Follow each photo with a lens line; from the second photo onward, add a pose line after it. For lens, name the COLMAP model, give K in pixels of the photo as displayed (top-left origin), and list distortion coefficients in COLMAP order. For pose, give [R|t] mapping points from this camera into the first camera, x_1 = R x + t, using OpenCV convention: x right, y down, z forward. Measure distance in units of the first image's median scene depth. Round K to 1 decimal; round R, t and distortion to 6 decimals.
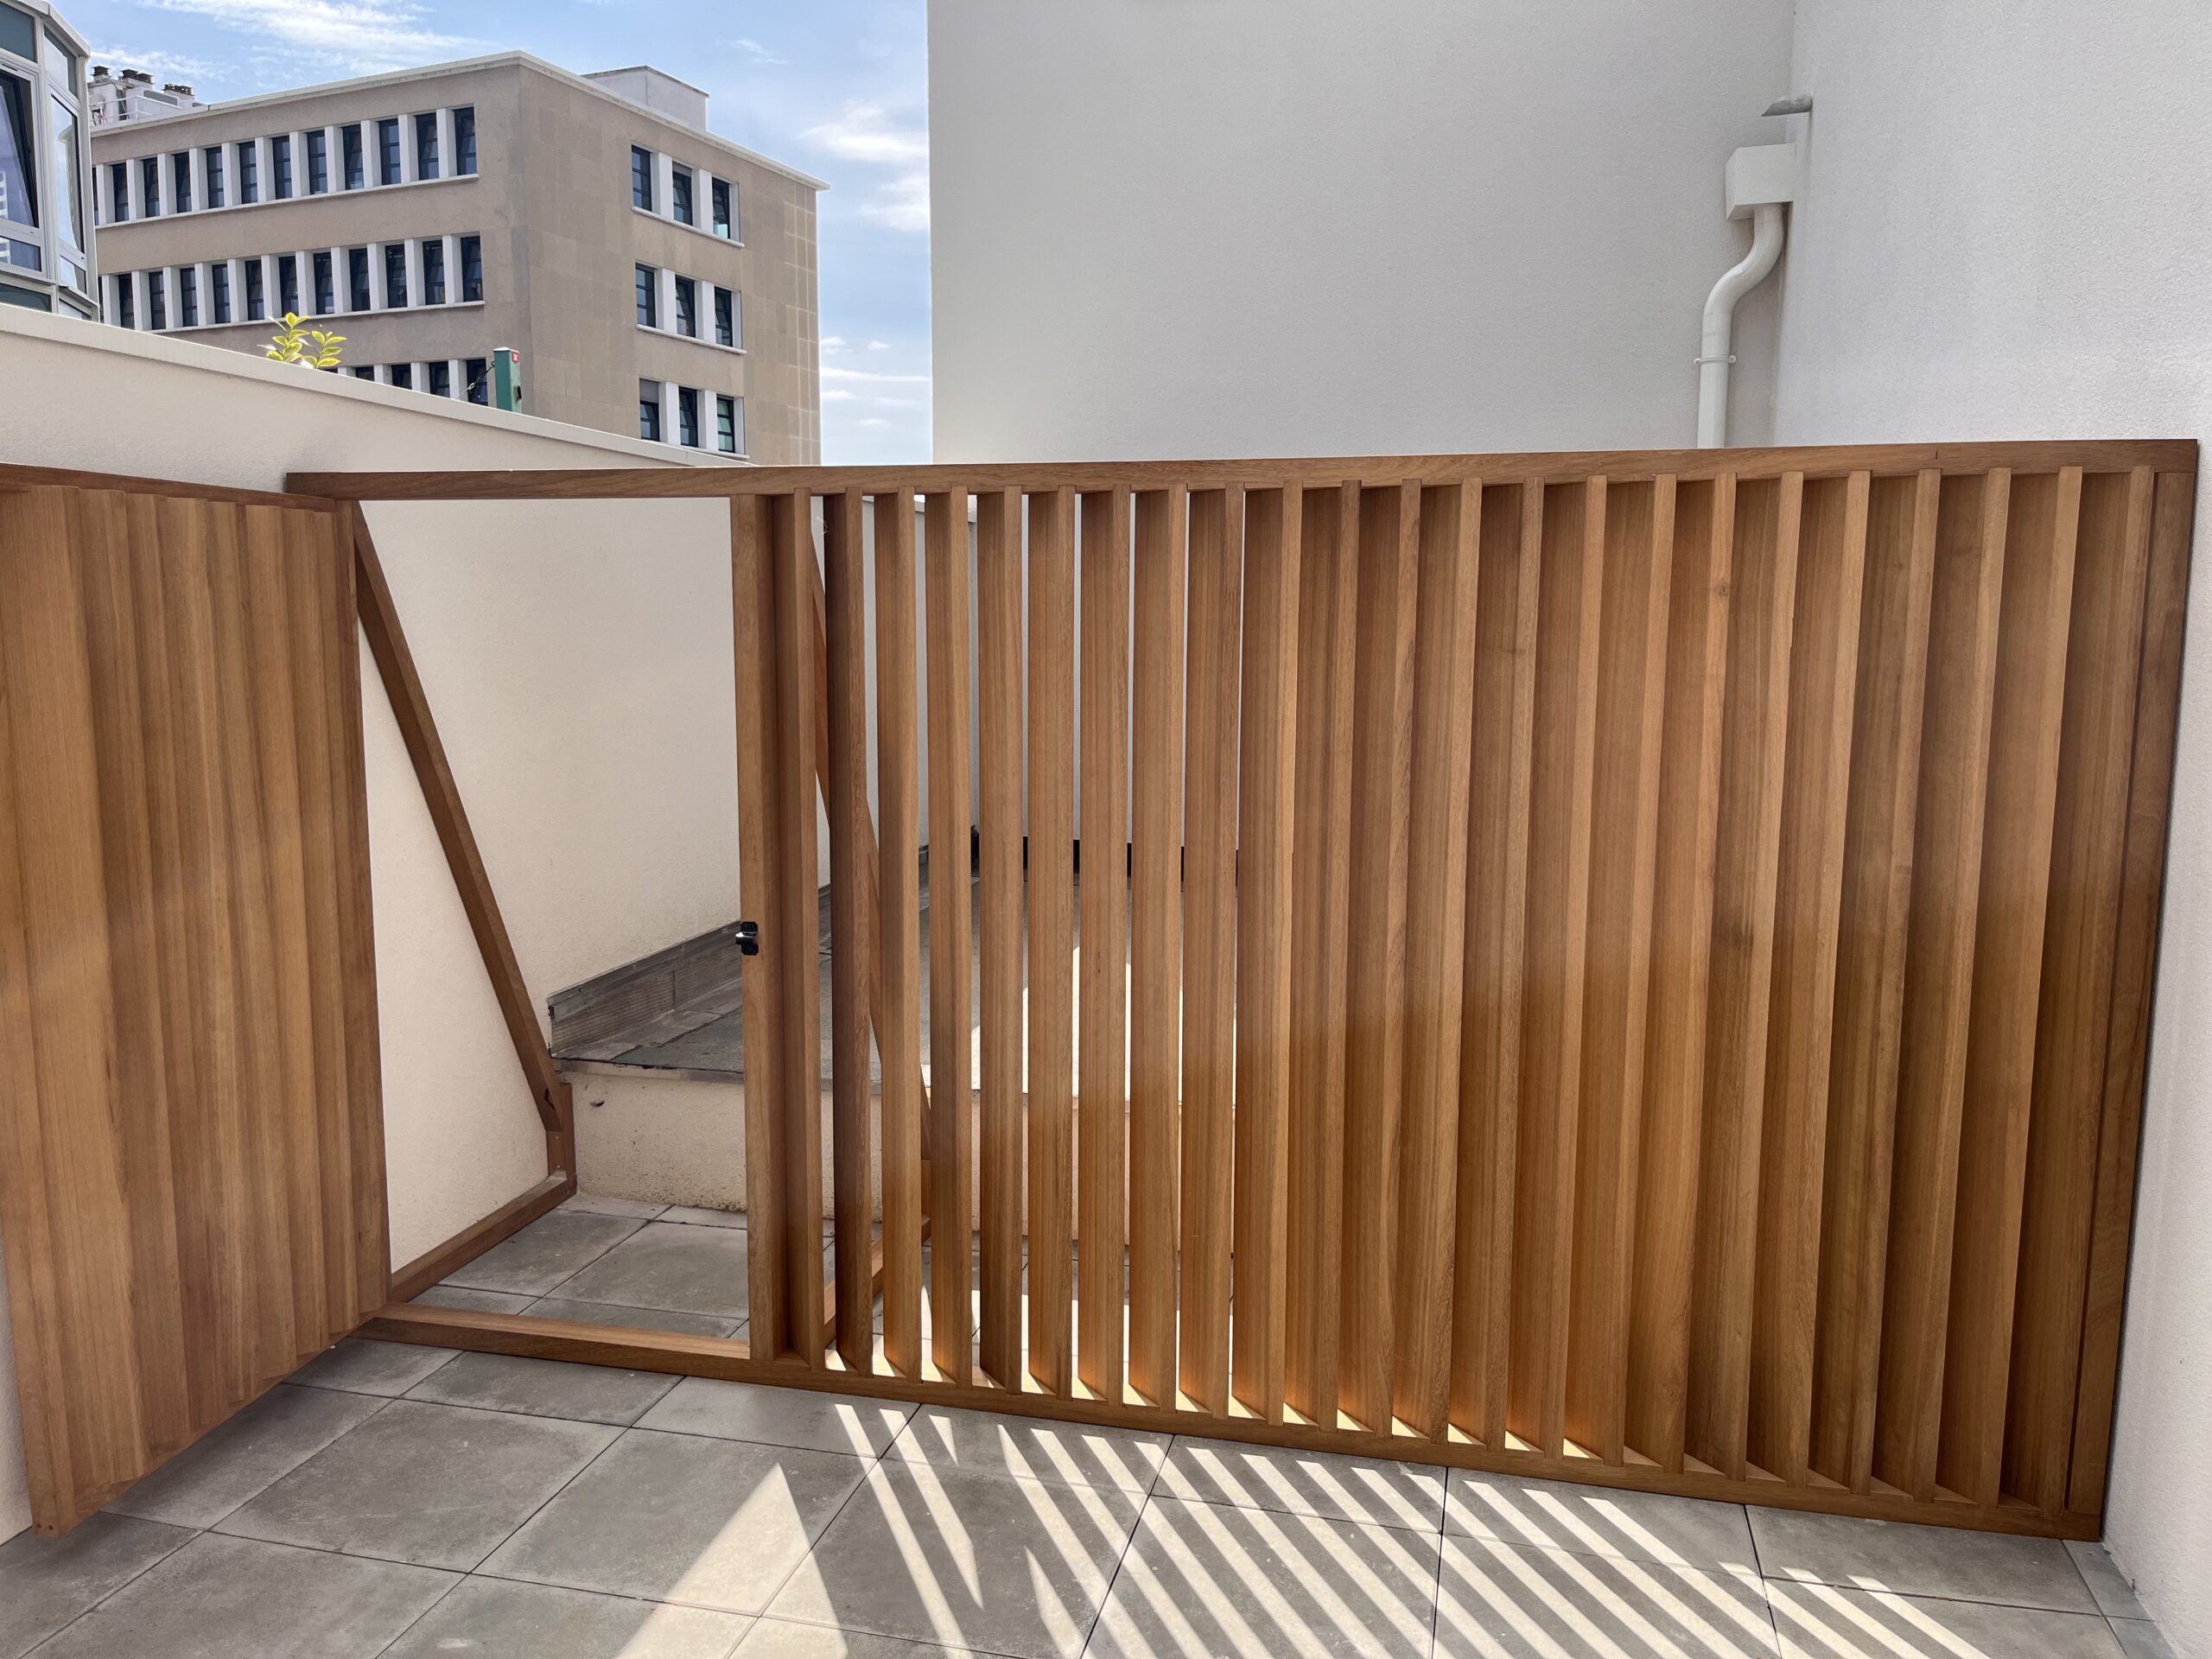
lens RADIAL K [[1667.9, 0, 1092.7], [0, 1667.9, 843.2], [0, 0, 1]] dist [0.047015, -0.066344]
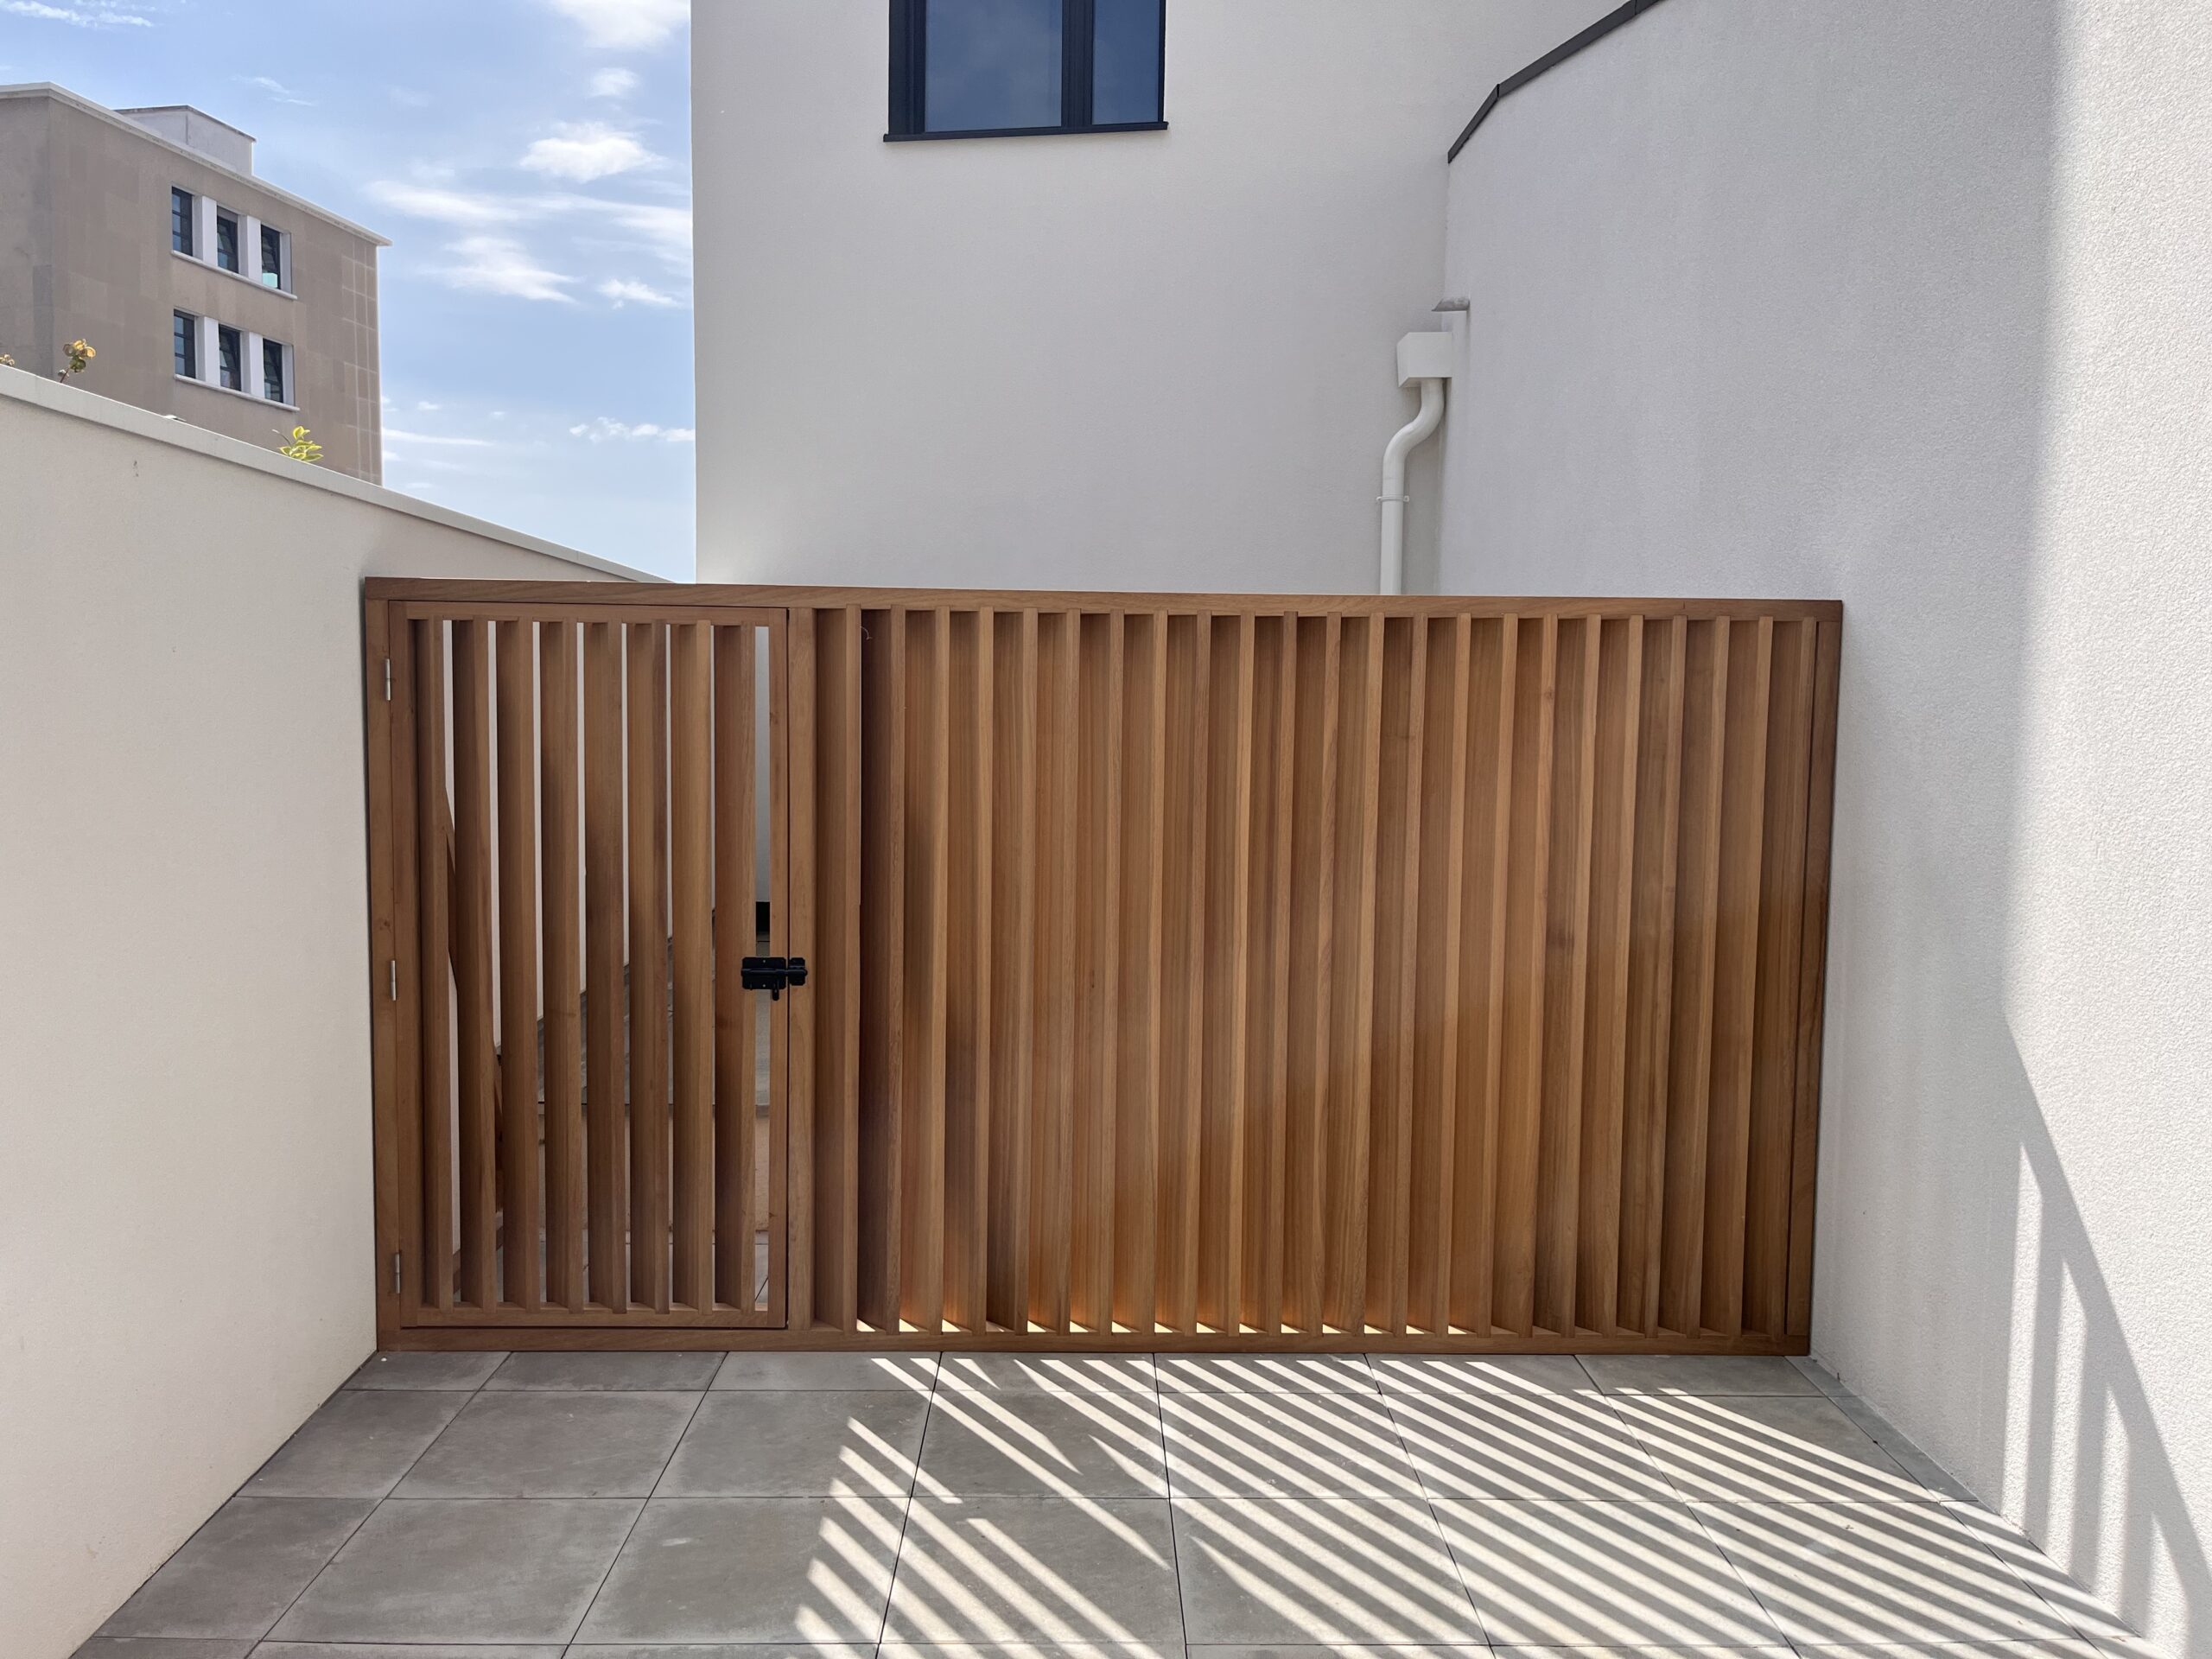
lens RADIAL K [[1667.9, 0, 1106.4], [0, 1667.9, 829.2], [0, 0, 1]] dist [0.047015, -0.066344]
pose [[0.966065, -0.011098, 0.258060, -0.333668], [0.025067, 0.998389, -0.050905, 0.023743], [-0.257079, 0.055646, 0.964787, -0.251034]]
